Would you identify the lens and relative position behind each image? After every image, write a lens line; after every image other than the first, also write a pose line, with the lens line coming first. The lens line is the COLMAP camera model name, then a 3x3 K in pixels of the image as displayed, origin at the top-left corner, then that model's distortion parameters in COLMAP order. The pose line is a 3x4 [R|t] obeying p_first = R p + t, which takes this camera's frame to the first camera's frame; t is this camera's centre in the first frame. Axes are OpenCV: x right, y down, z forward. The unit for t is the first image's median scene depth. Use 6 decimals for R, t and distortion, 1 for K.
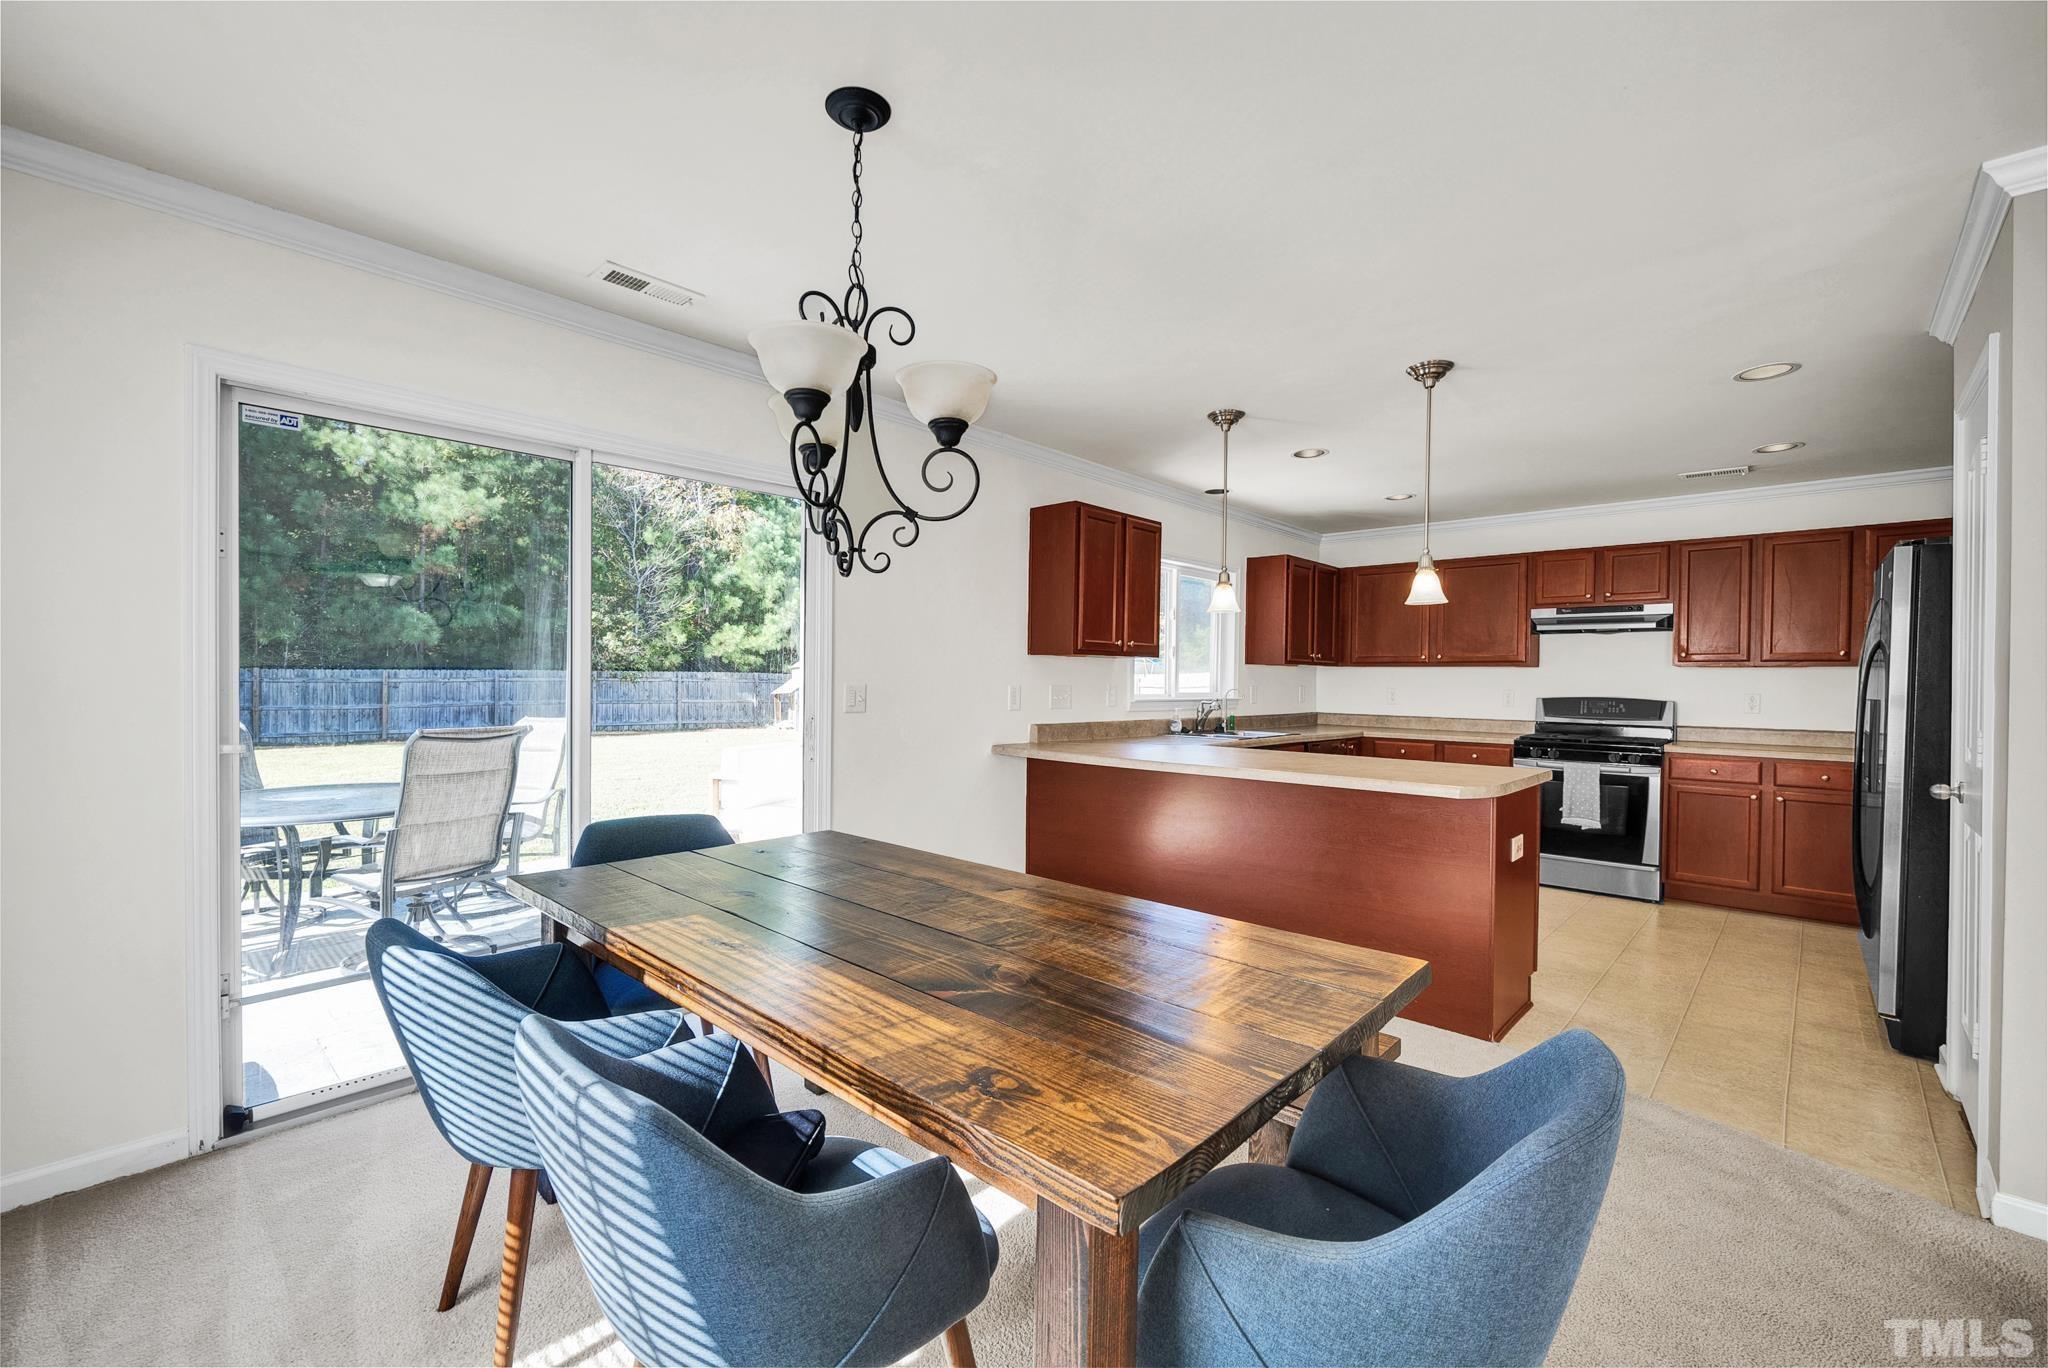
lens RADIAL K [[849.8, 0, 1015.0], [0, 849.8, 688.2], [0, 0, 1]] dist [-0.006247, 0.000725]
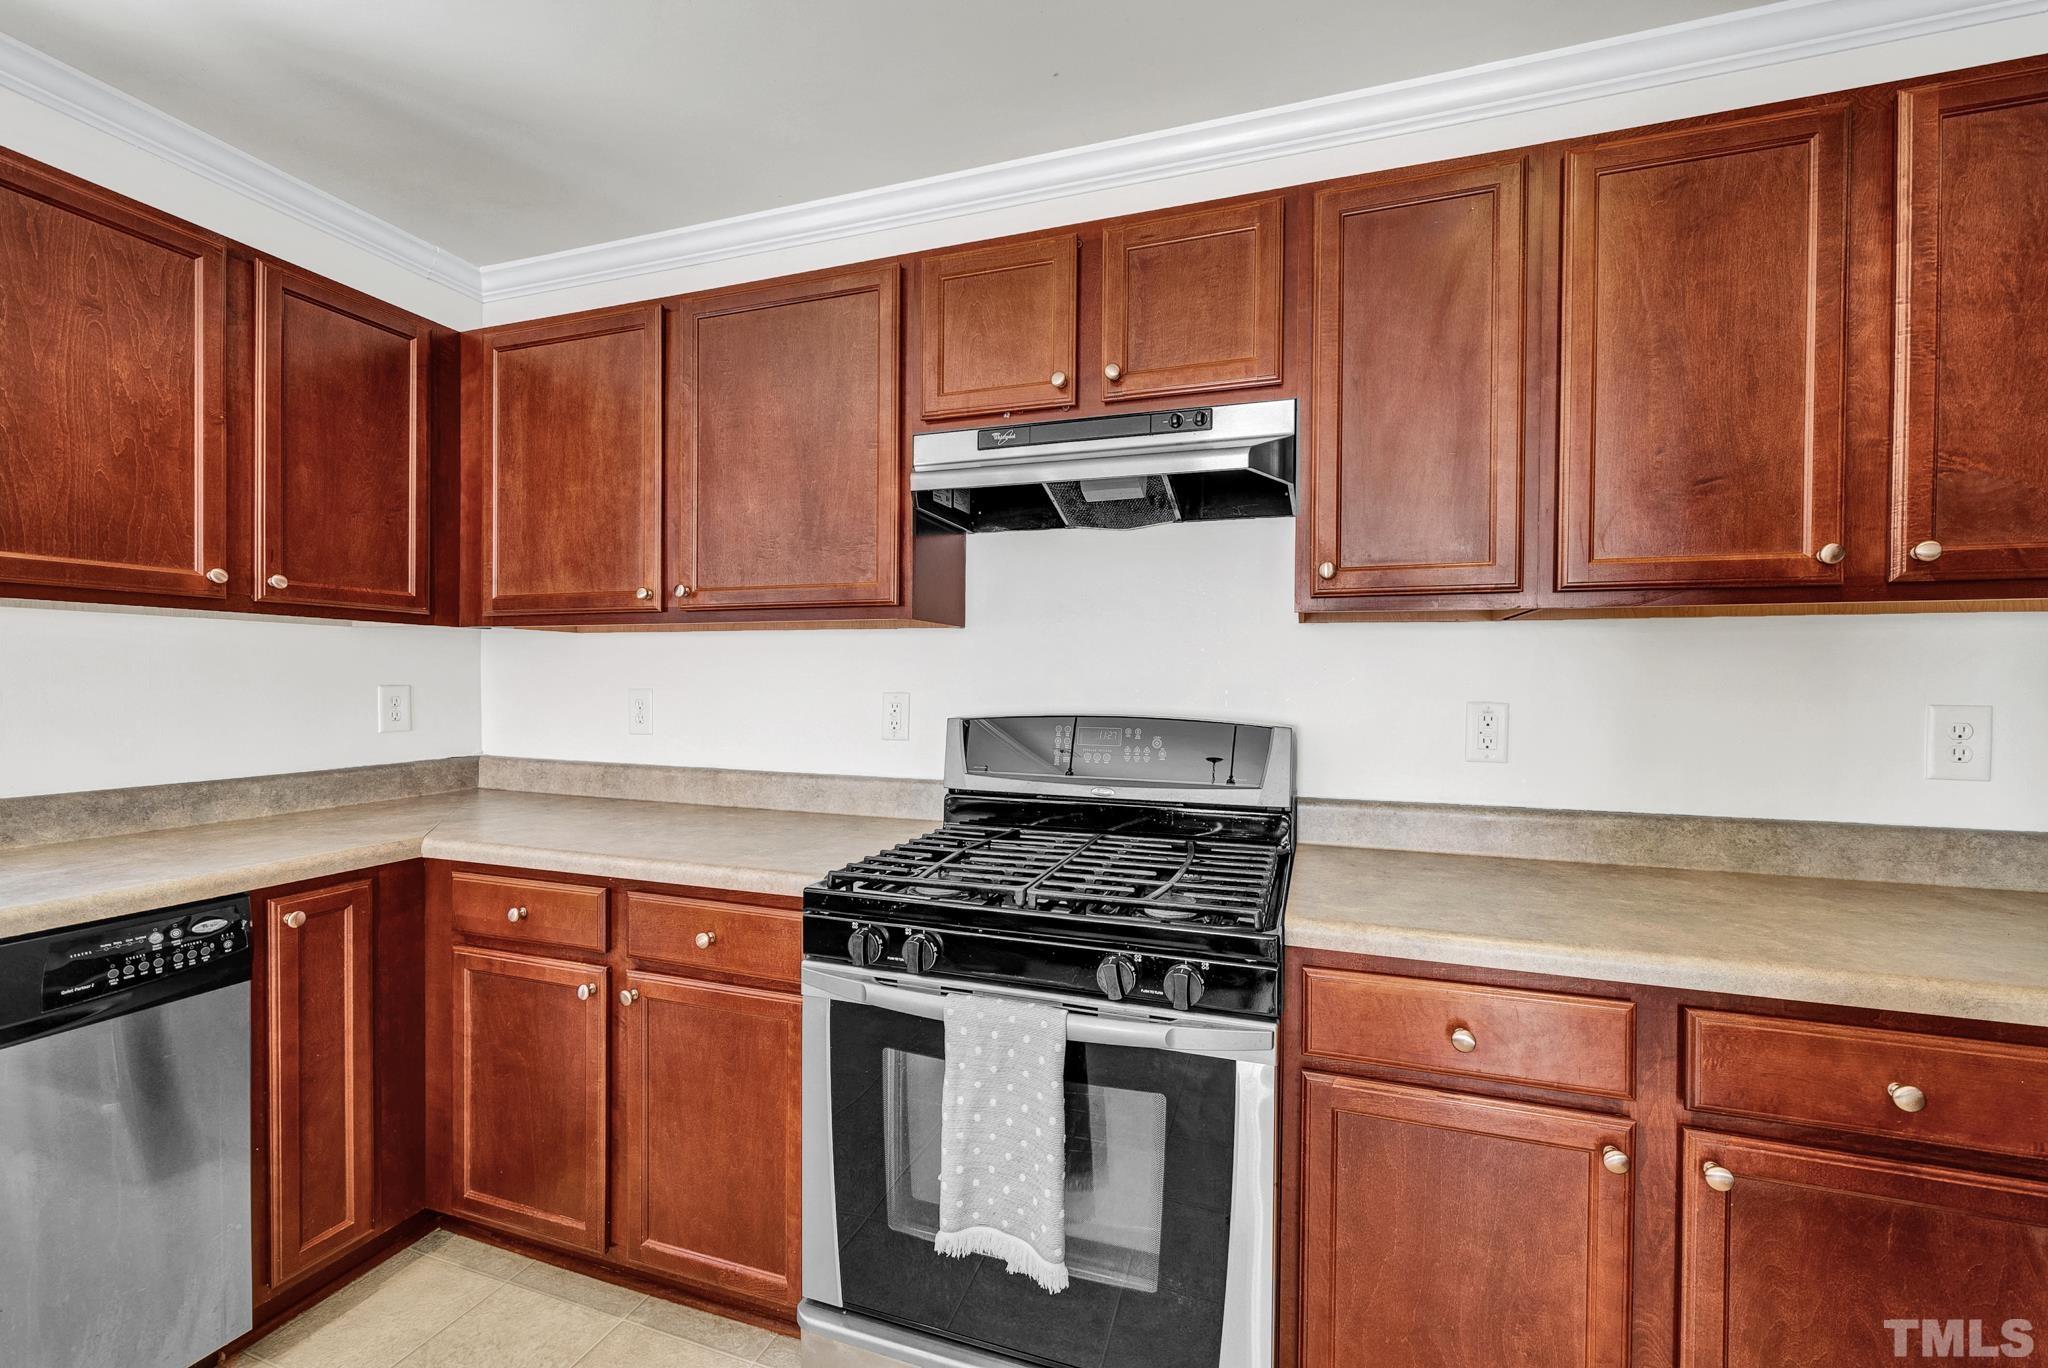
lens RADIAL K [[849.8, 0, 1016.9], [0, 849.8, 688.1], [0, 0, 1]] dist [-0.006247, 0.000725]
pose [[0.915595, -0.009200, 0.401997, 0.578227], [0.007266, 0.999954, 0.006335, -0.002233], [-0.402036, -0.002879, 0.915619, 0.780484]]
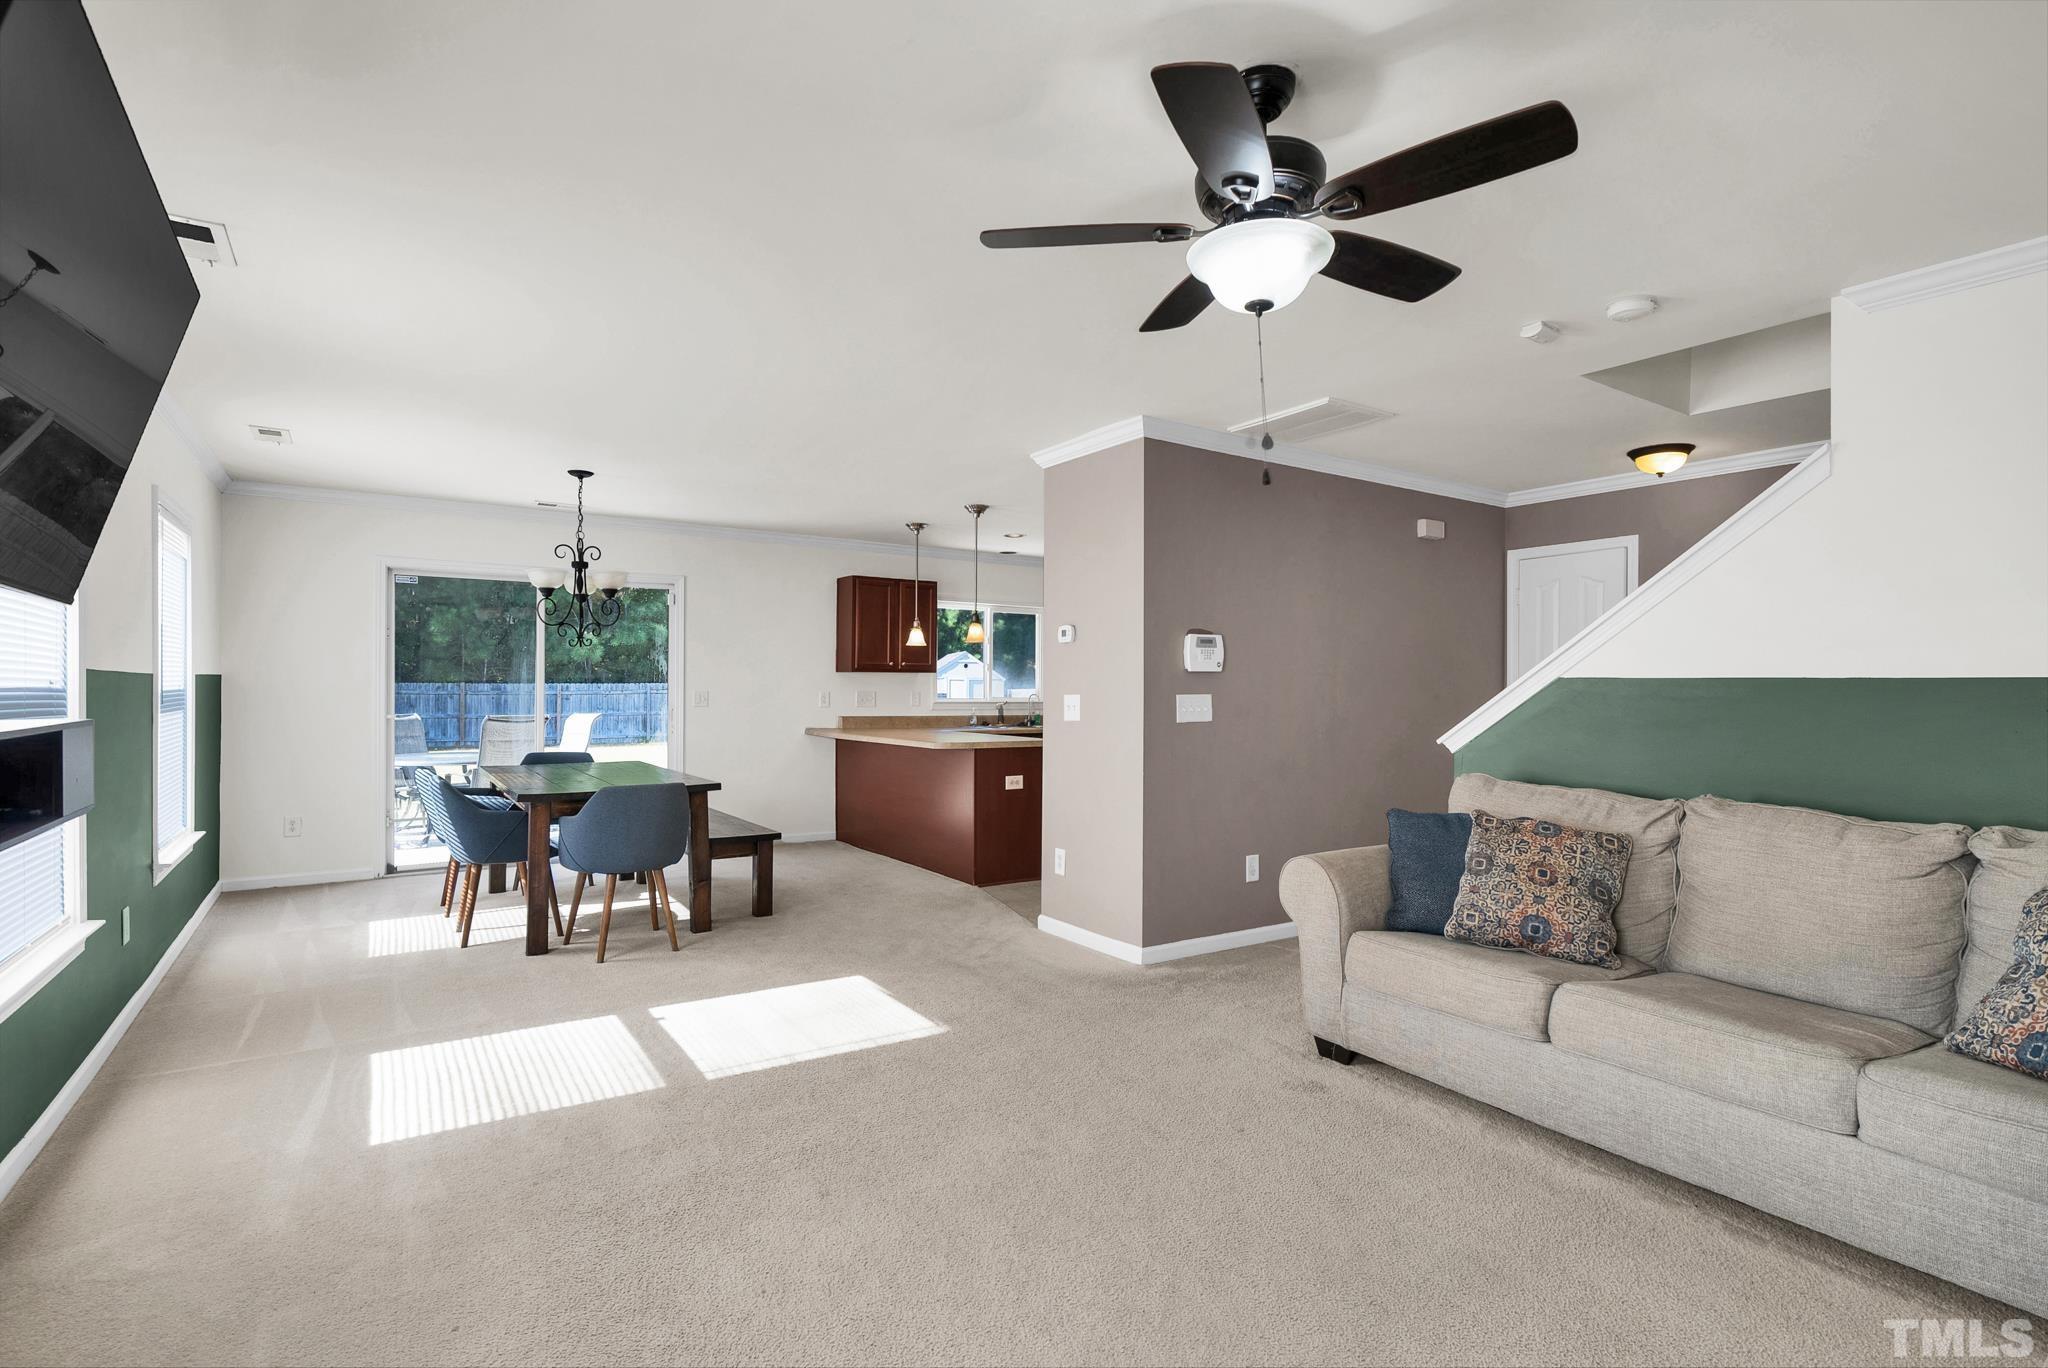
lens RADIAL K [[974.5, 0, 1011.8], [0, 974.5, 686.3], [0, 0, 1]] dist [0.002766, 0.000172]
pose [[0.972817, -0.004061, -0.231540, 0.652621], [0.000416, 0.999875, -0.015786, 0.013885], [0.231575, 0.015260, 0.972697, -0.588899]]
